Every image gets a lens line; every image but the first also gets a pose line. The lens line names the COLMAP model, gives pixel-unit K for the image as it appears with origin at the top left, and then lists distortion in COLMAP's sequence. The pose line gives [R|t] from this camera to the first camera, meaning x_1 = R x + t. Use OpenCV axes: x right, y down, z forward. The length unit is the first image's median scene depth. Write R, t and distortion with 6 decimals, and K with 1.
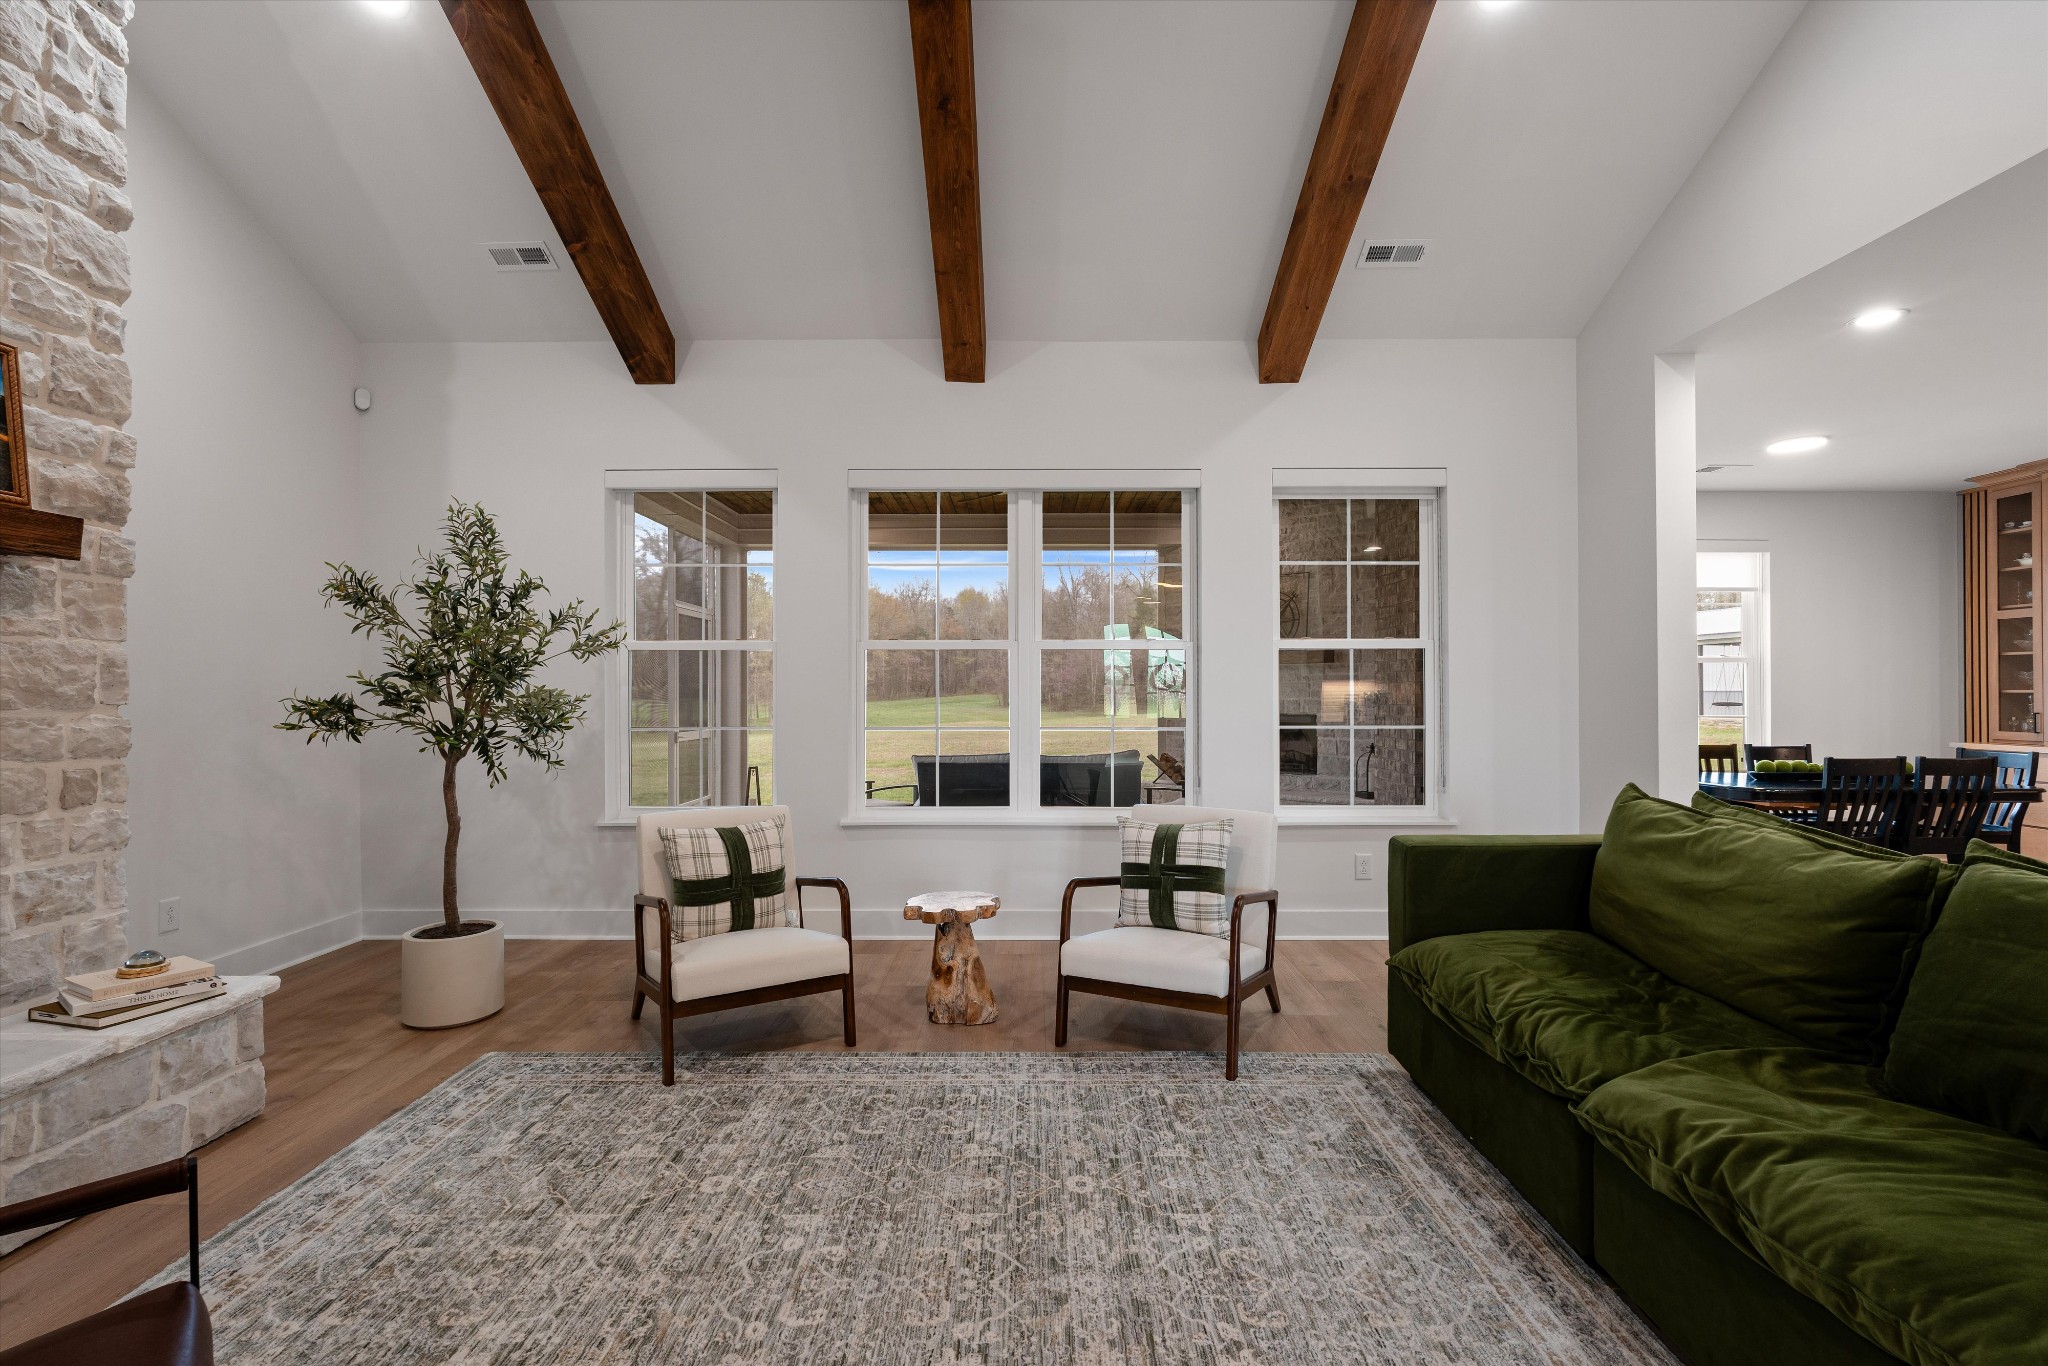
lens RADIAL K [[900.7, 0, 1033.9], [0, 900.7, 687.0], [0, 0, 1]] dist [-0.005198, 0.000131]
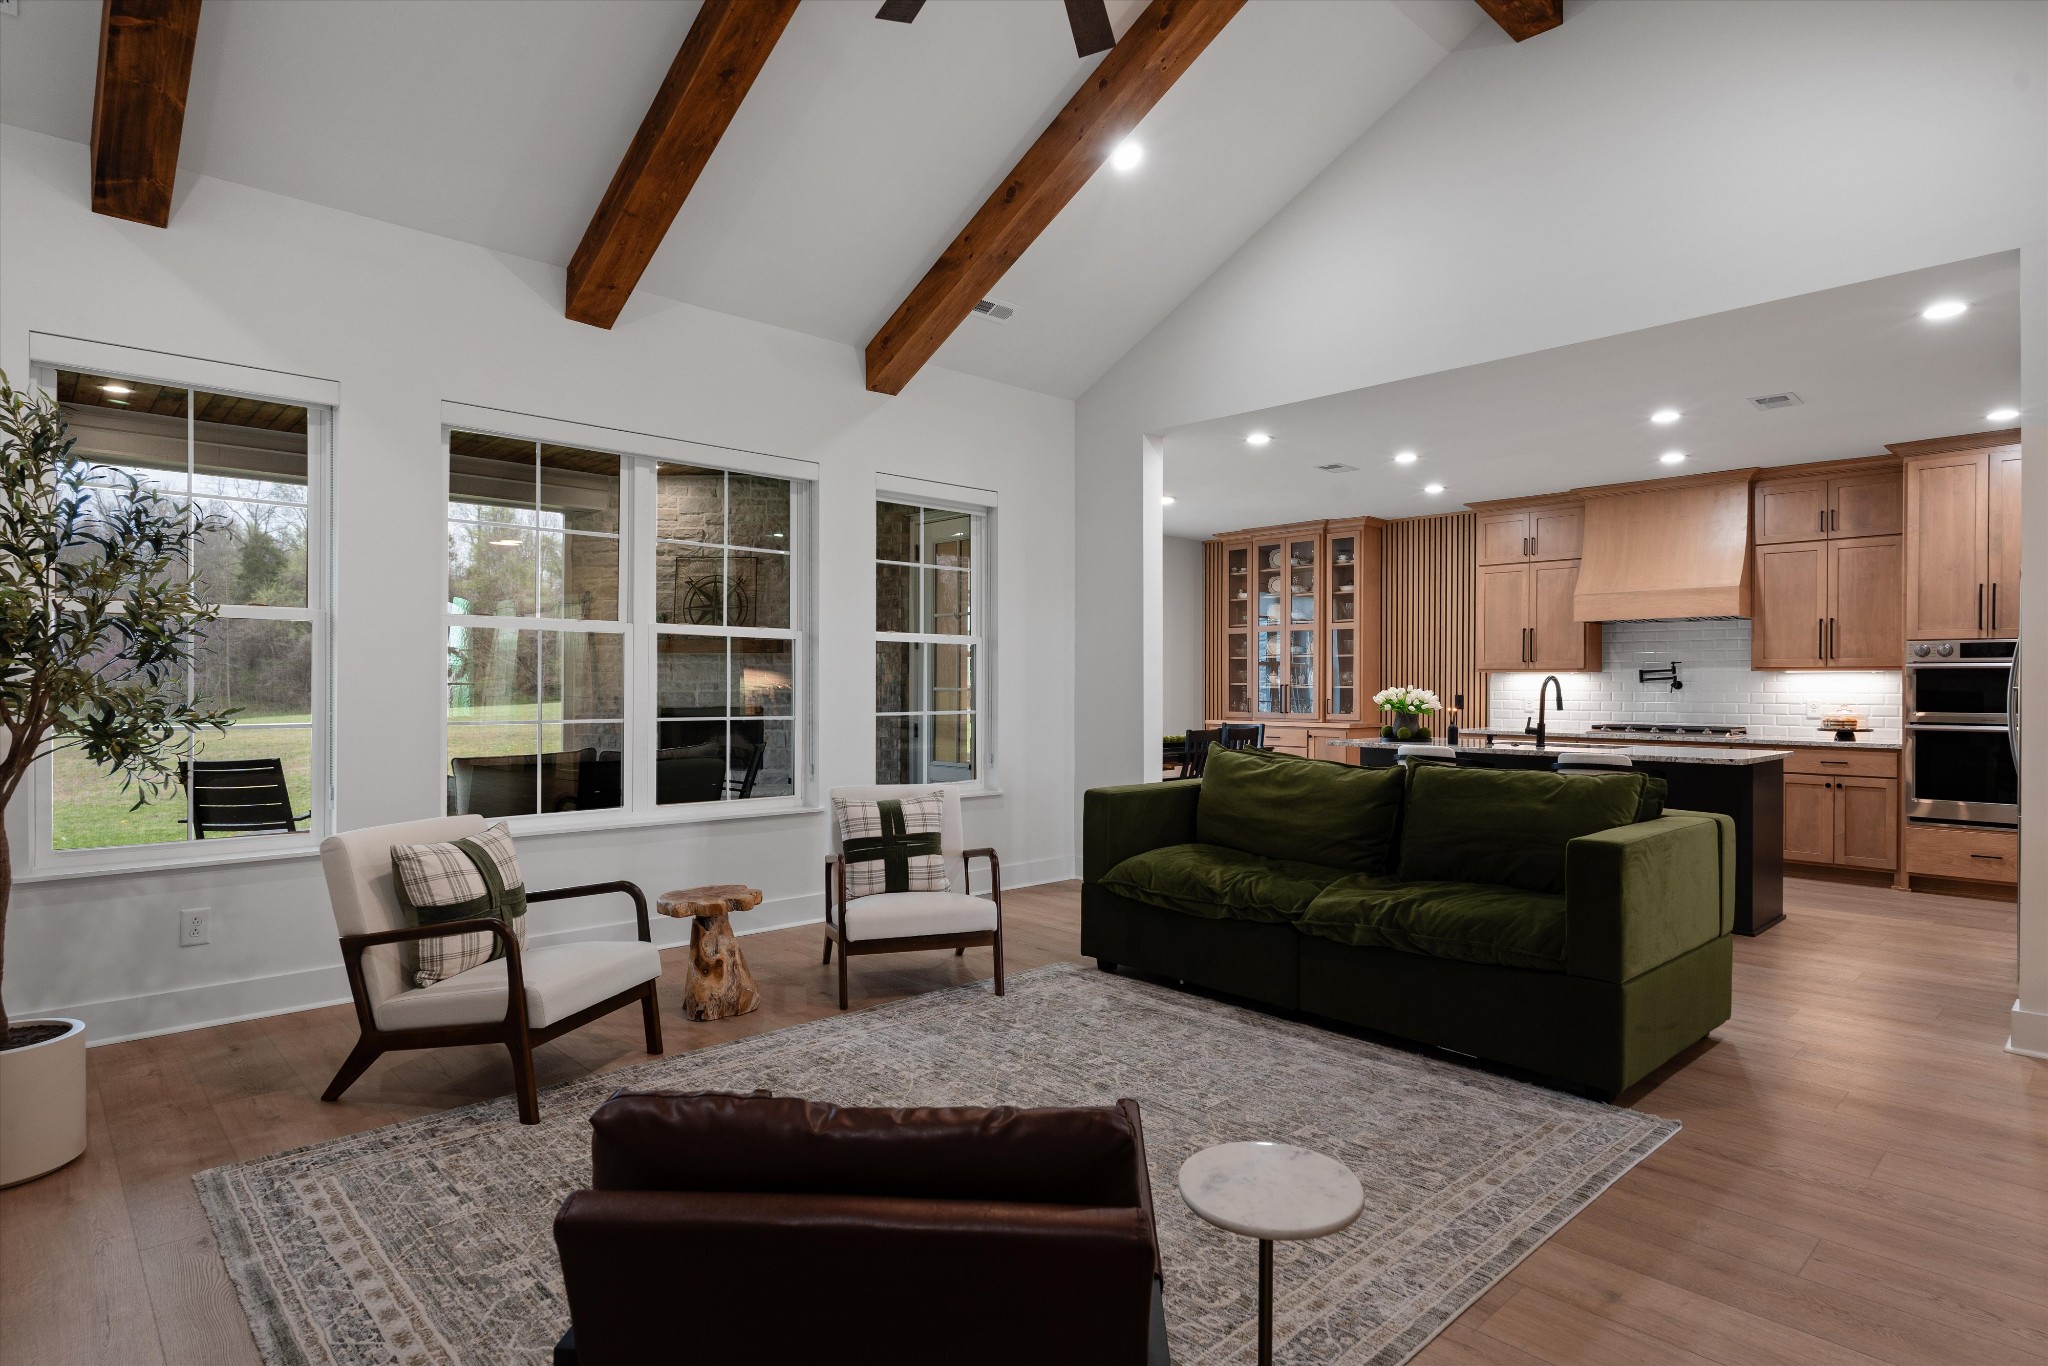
lens RADIAL K [[1078.0, 0, 1039.7], [0, 1078.0, 684.0], [0, 0, 1]] dist [-0.006067, -0.000228]
pose [[0.721412, 0.003738, 0.692496, -0.802941], [-0.006808, 0.999975, 0.001695, 0.009190], [-0.692473, -0.005938, 0.721419, -0.098324]]
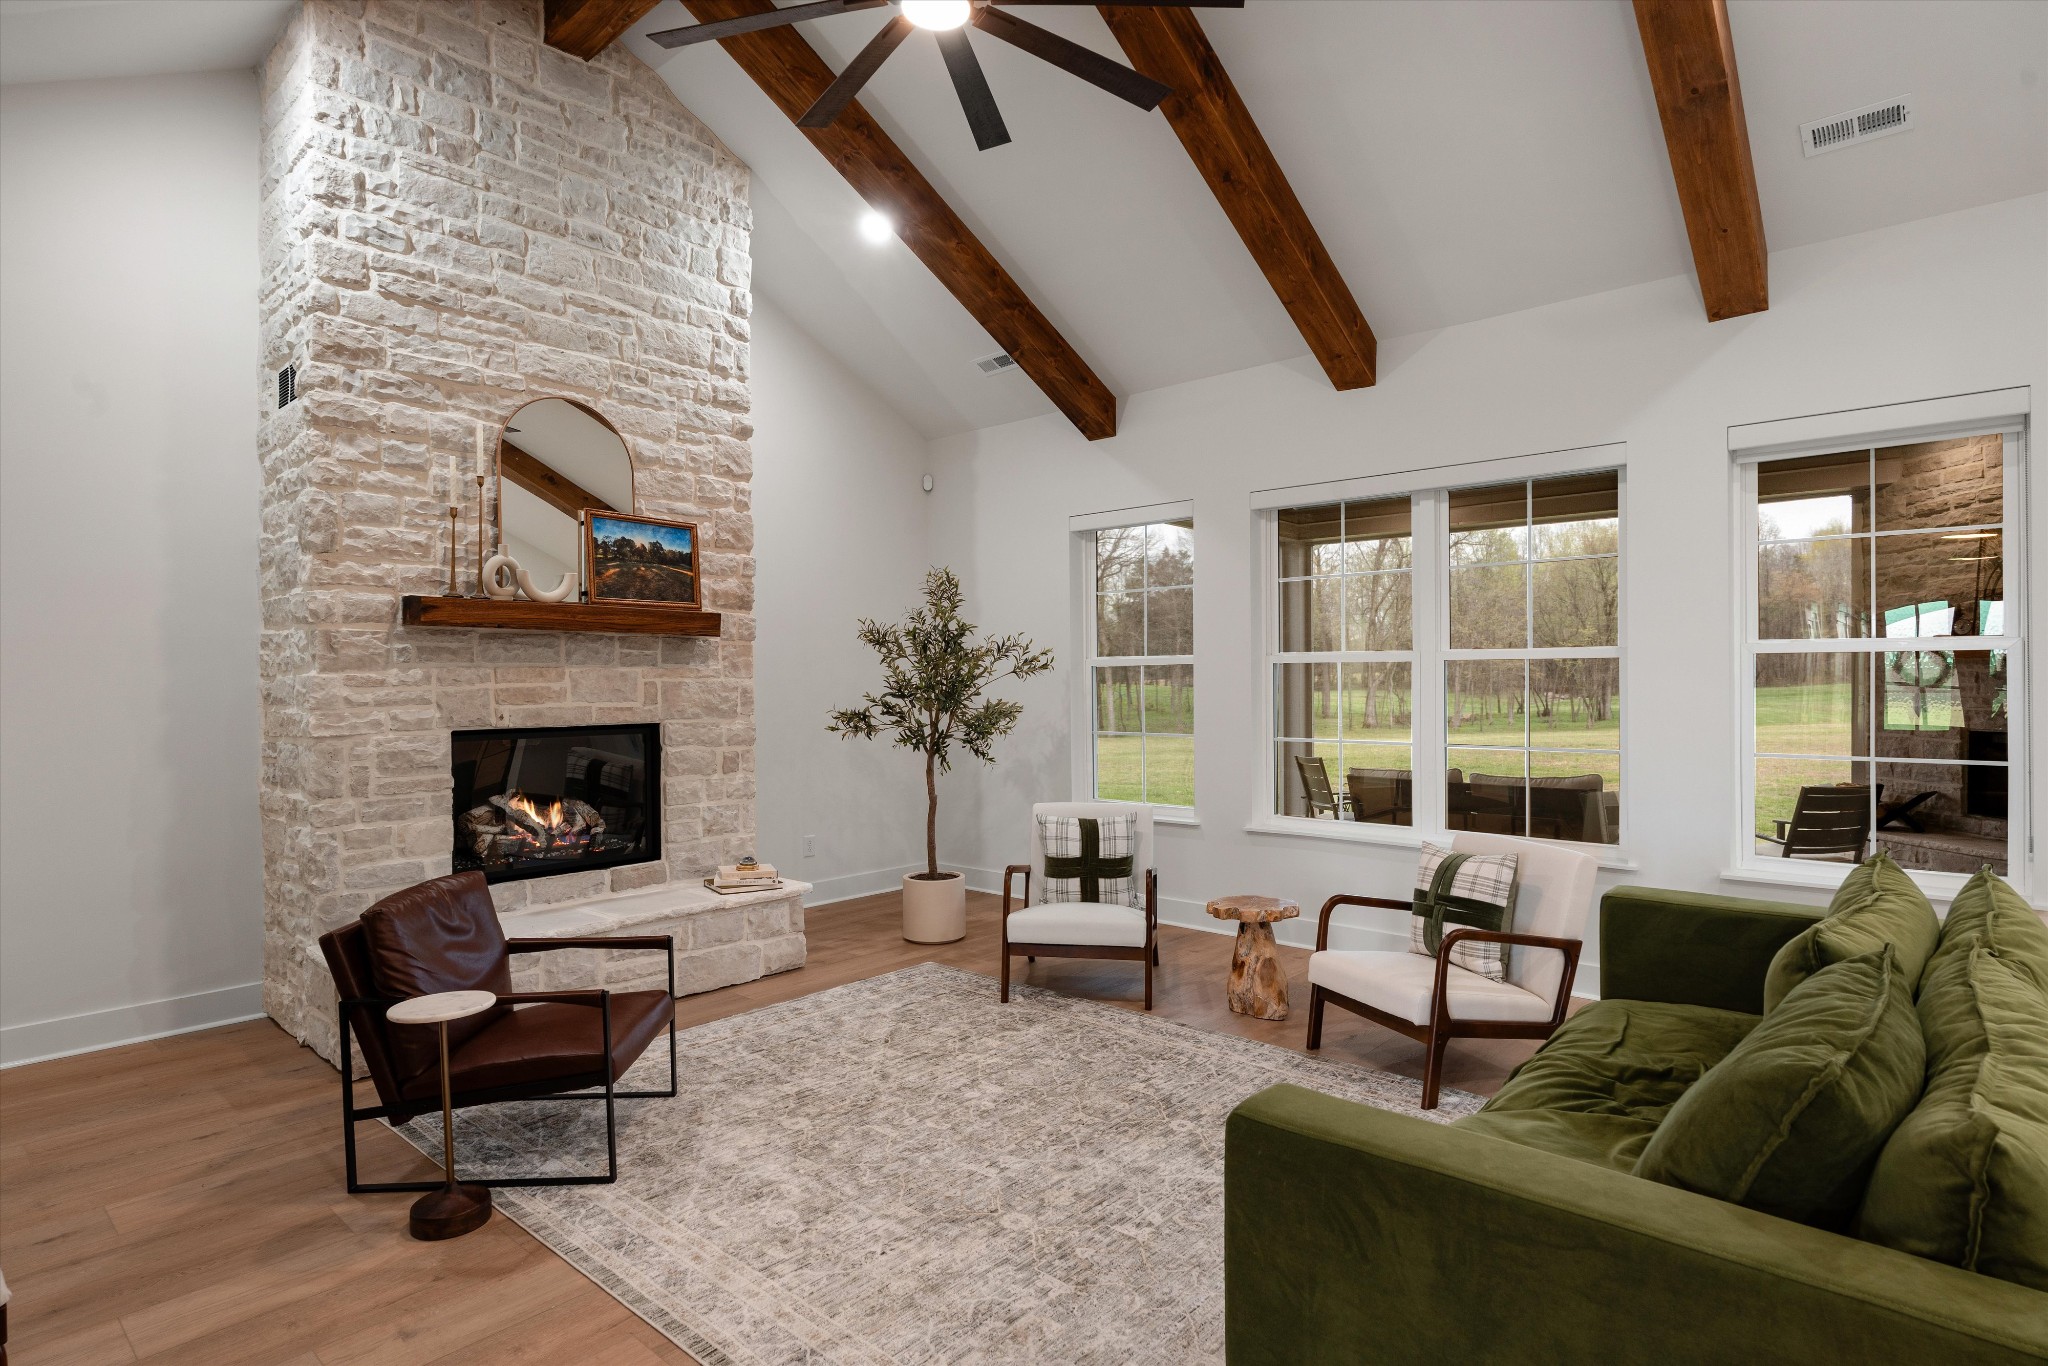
lens RADIAL K [[1078.0, 0, 1039.7], [0, 1078.0, 684.0], [0, 0, 1]] dist [-0.006067, -0.000228]
pose [[0.753731, -0.000710, -0.657182, 0.718204], [0.006499, 0.999959, 0.006373, -0.046279], [0.657150, -0.009075, 0.753705, -0.183557]]
